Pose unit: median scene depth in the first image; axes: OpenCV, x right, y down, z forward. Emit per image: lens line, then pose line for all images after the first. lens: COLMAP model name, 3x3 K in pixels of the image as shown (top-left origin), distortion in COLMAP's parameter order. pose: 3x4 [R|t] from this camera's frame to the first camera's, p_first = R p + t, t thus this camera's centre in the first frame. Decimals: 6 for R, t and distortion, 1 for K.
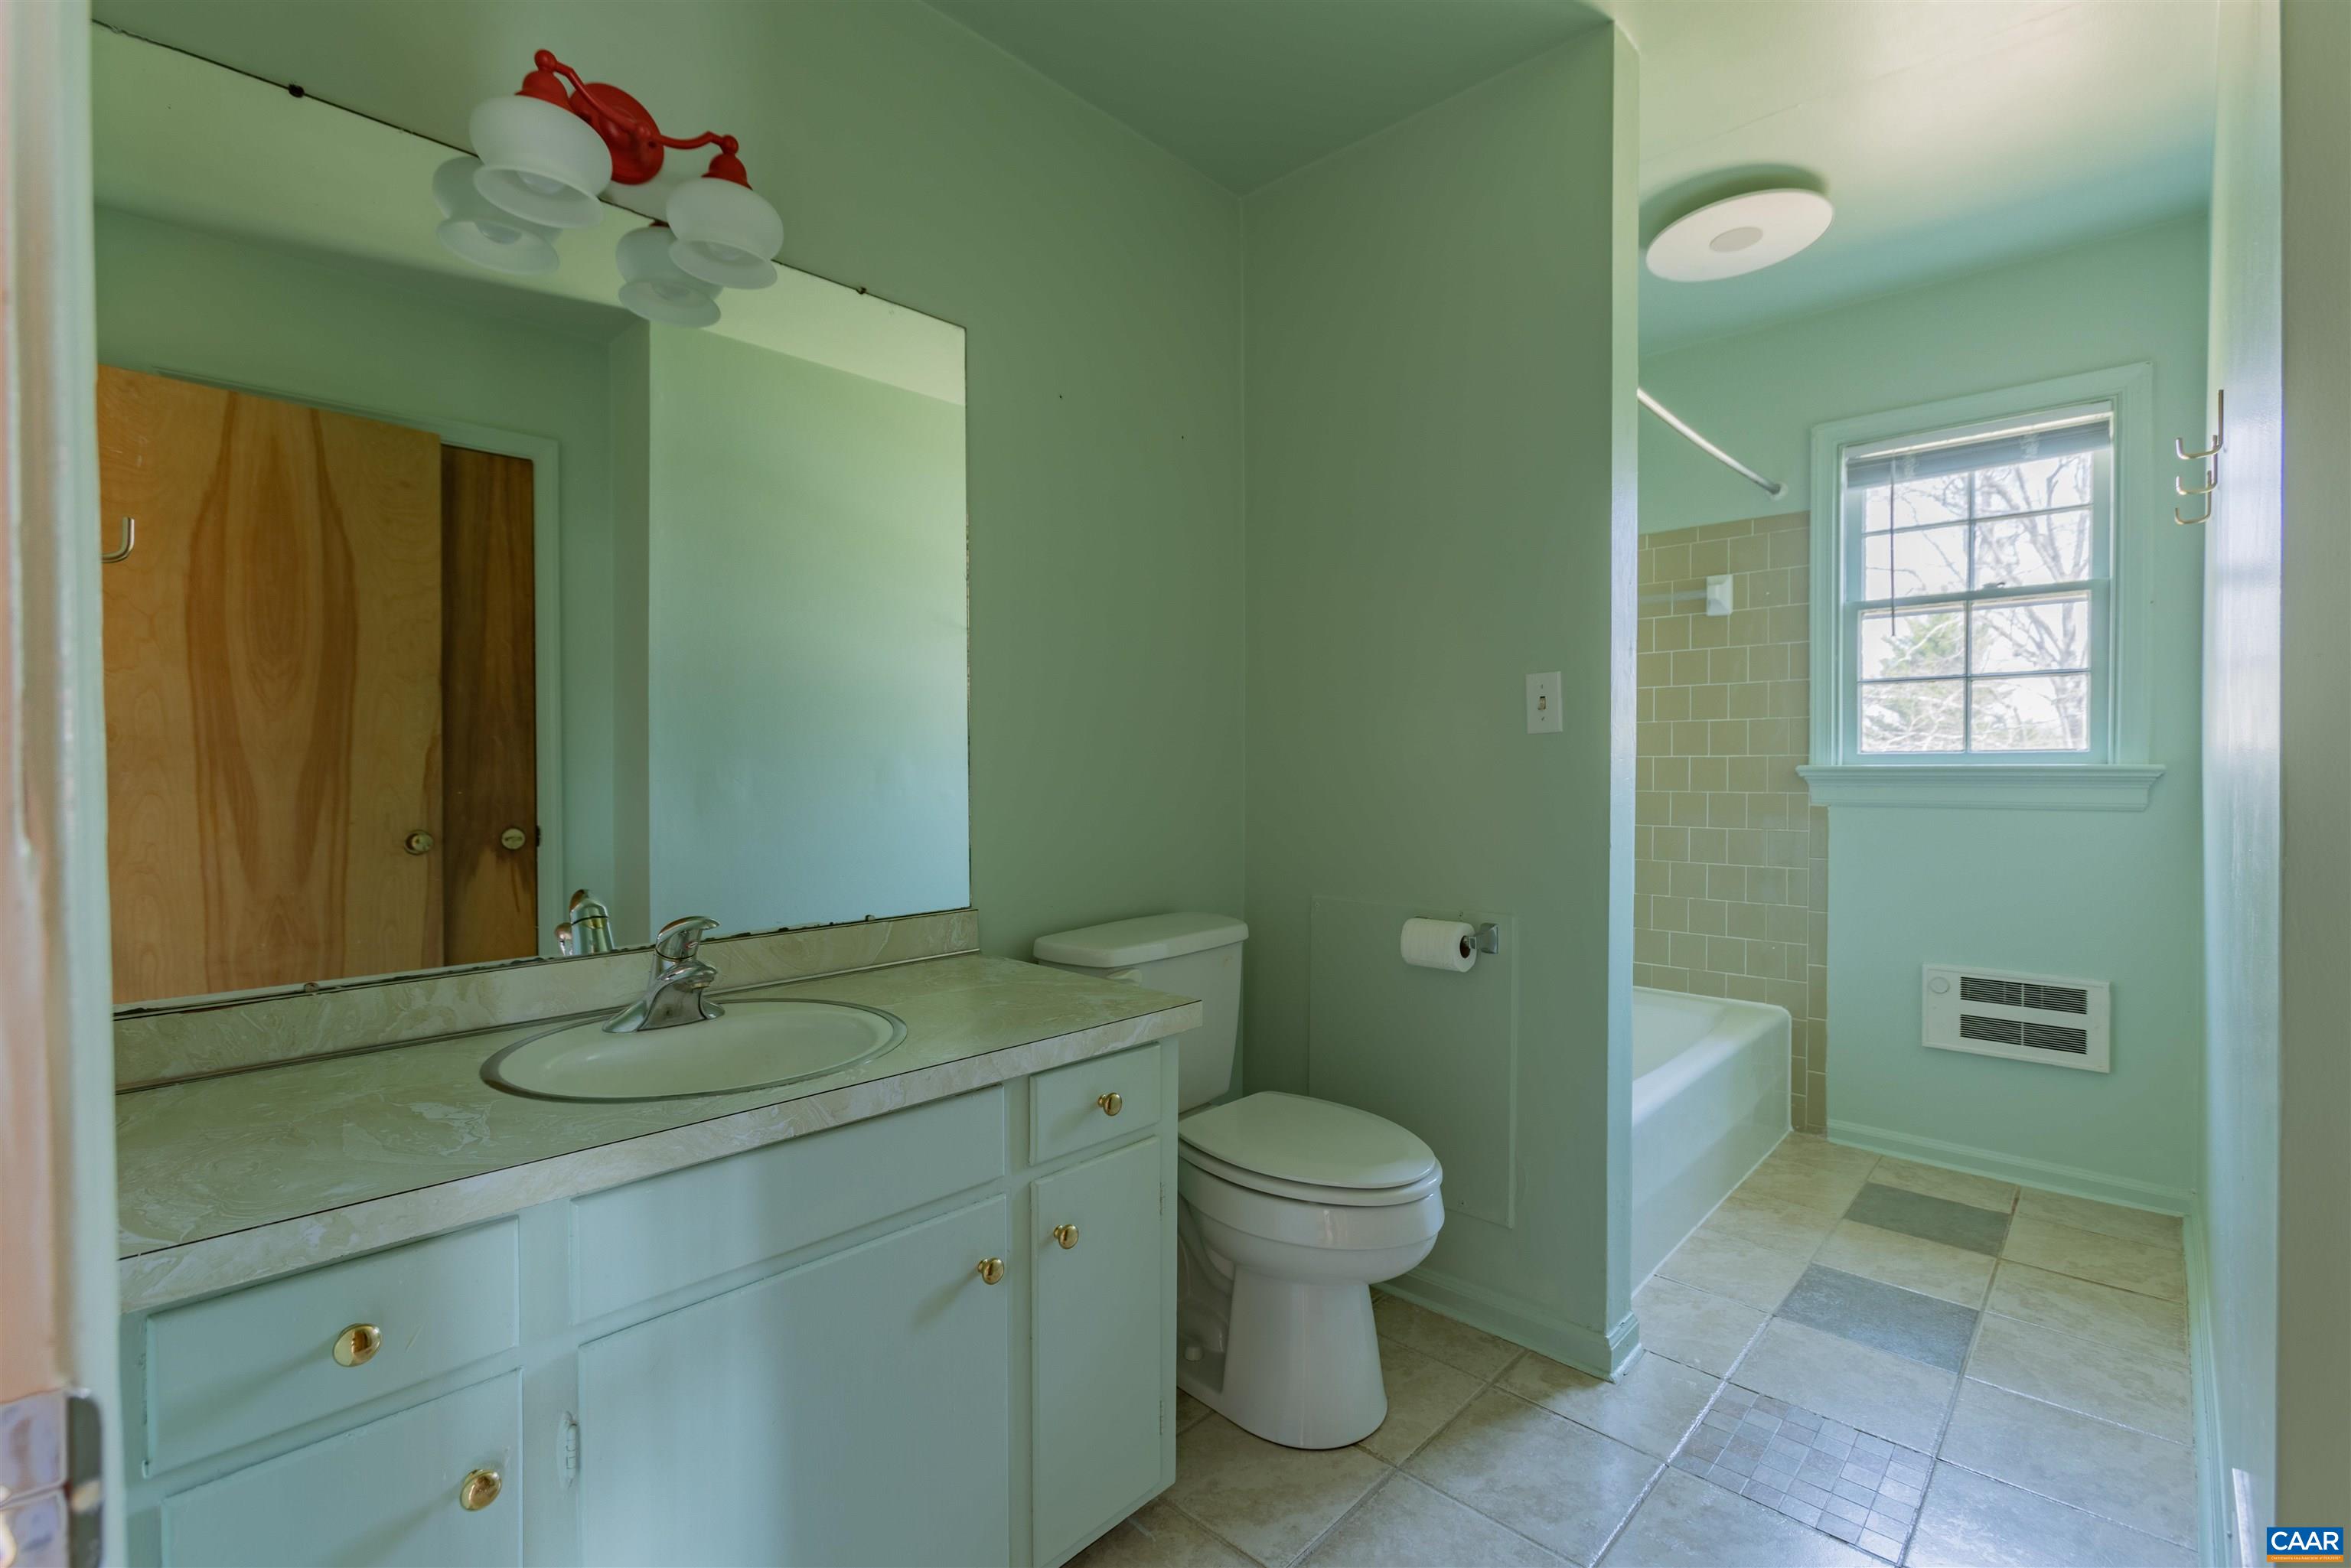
lens RADIAL K [[1083.1, 0, 1180.6], [0, 1083.1, 777.5], [0, 0, 1]] dist [0.003812, 0.002661]
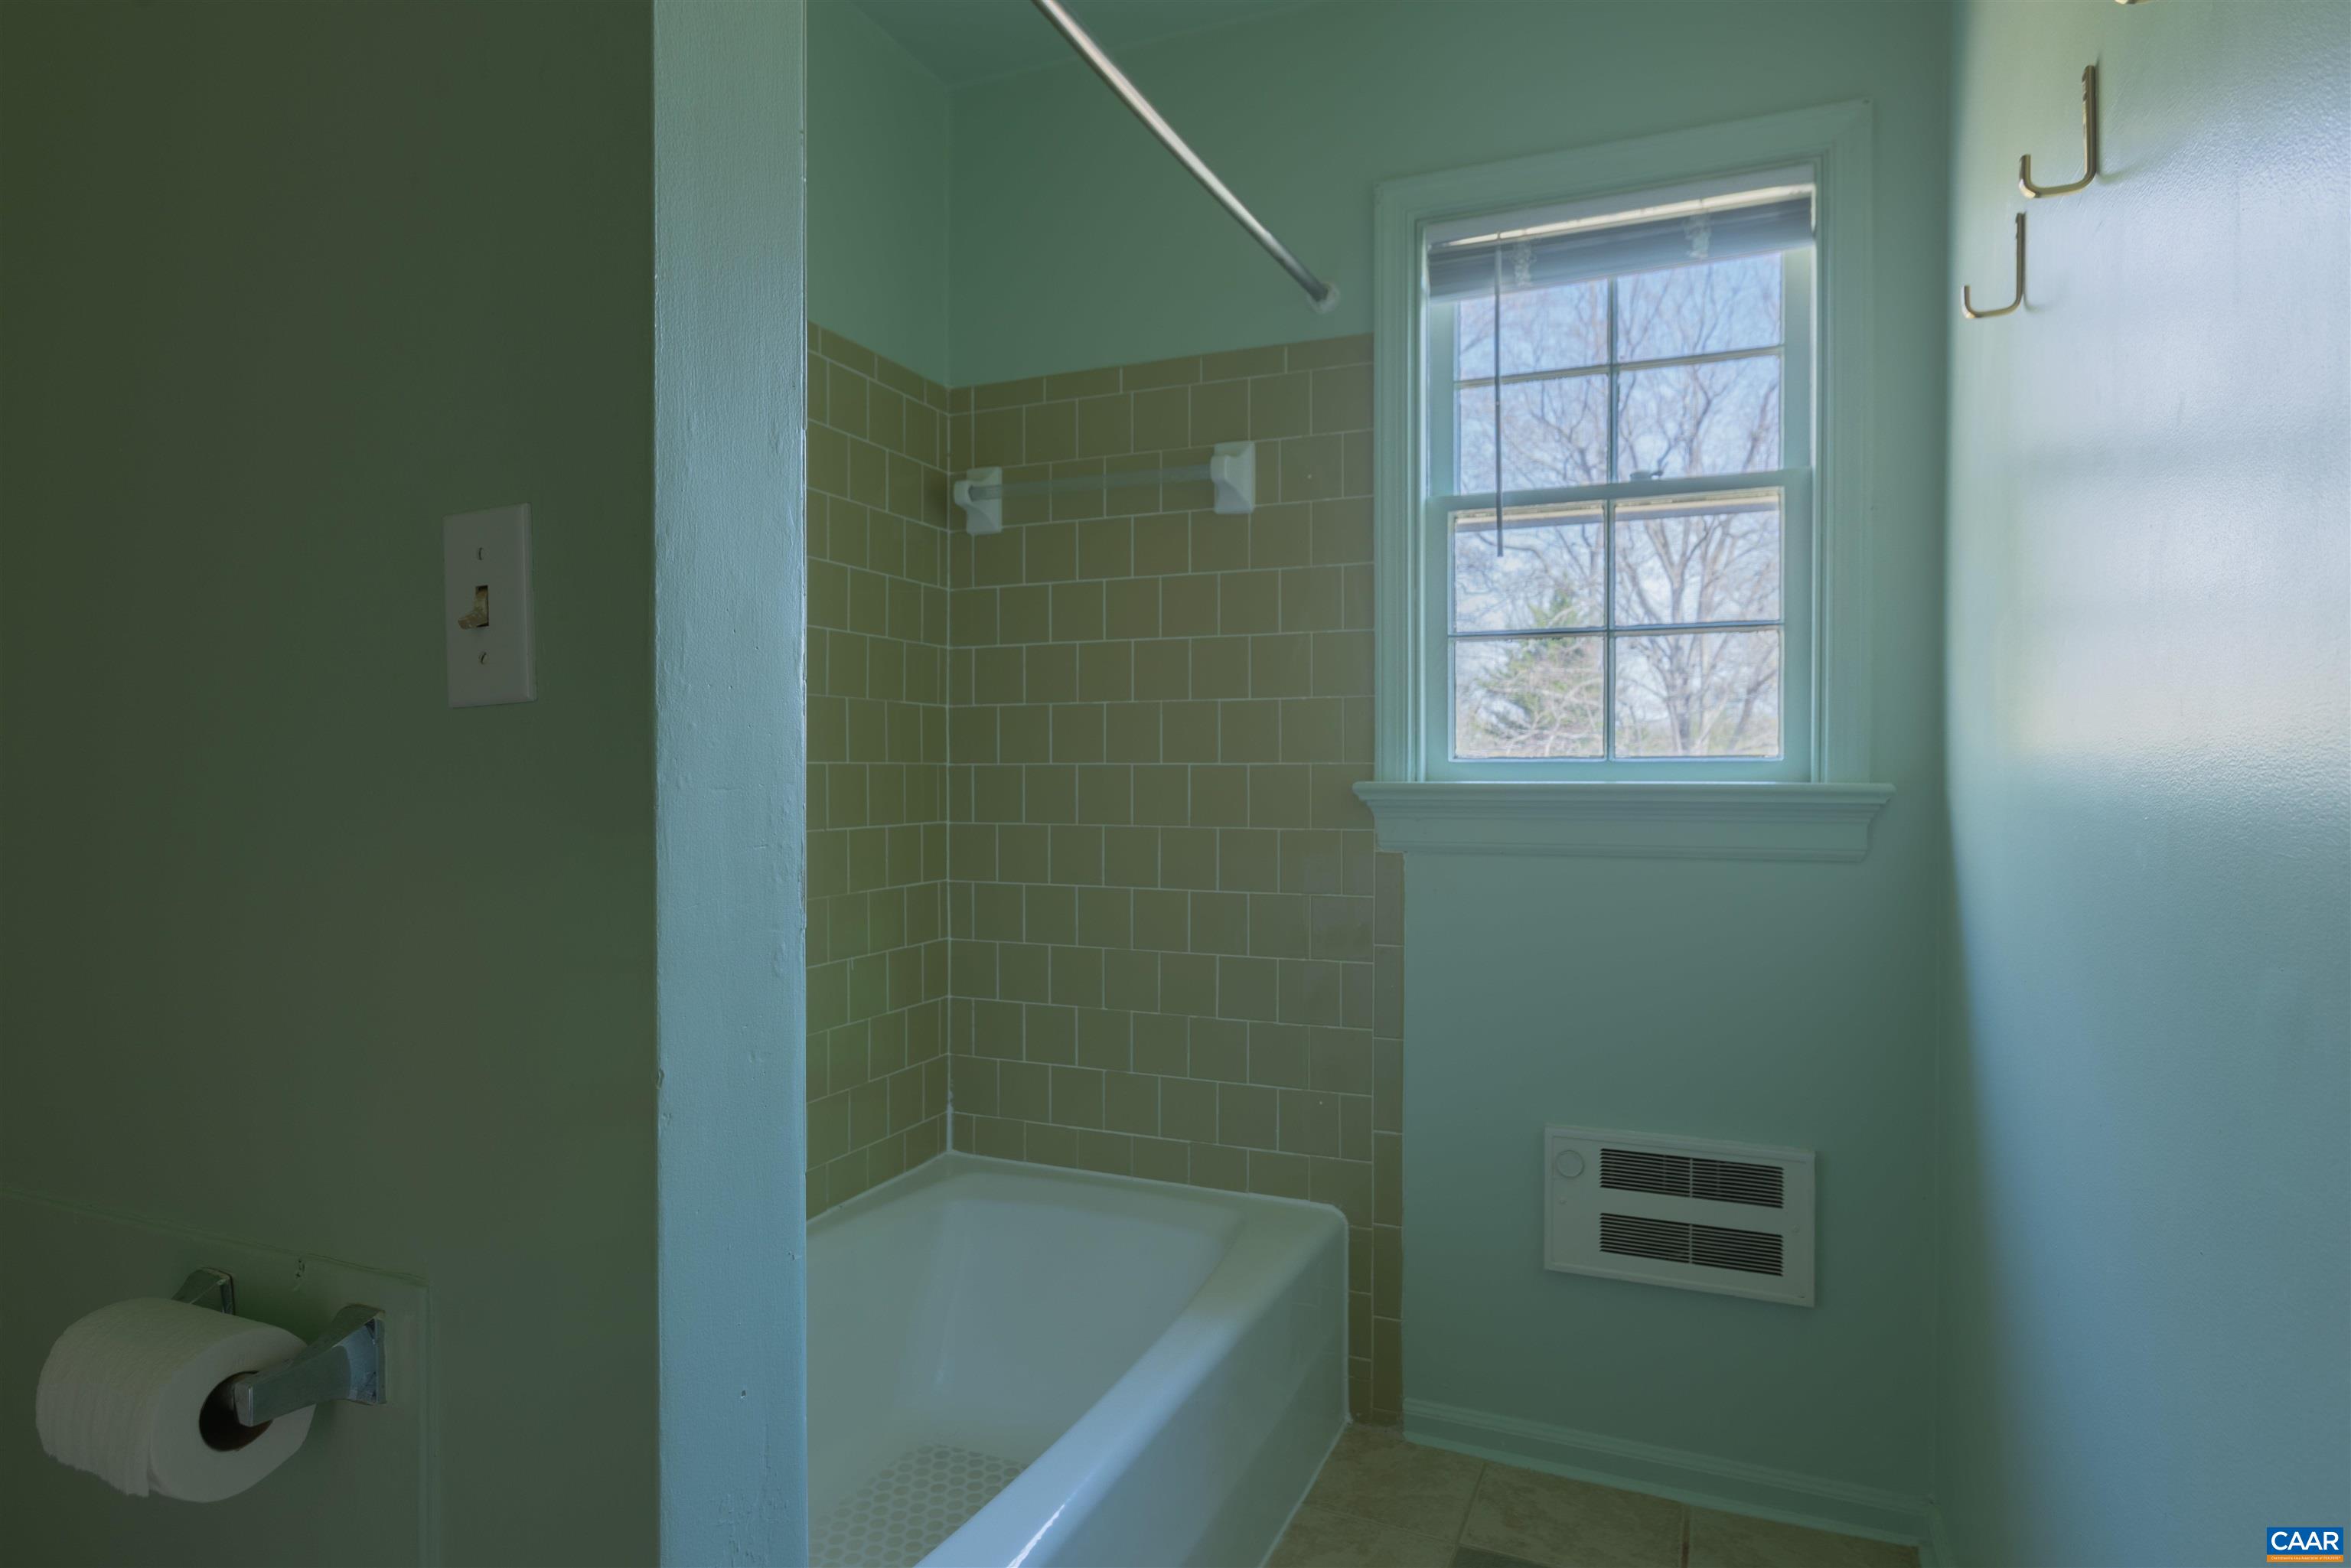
lens RADIAL K [[1378.0, 0, 1171.8], [0, 1378.0, 777.4], [0, 0, 1]] dist [-0.003281, 0.002514]
pose [[0.944615, -0.001458, 0.328177, 0.256373], [0.002358, 0.999994, -0.002345, -0.012700], [-0.328172, 0.002989, 0.944613, 0.373519]]
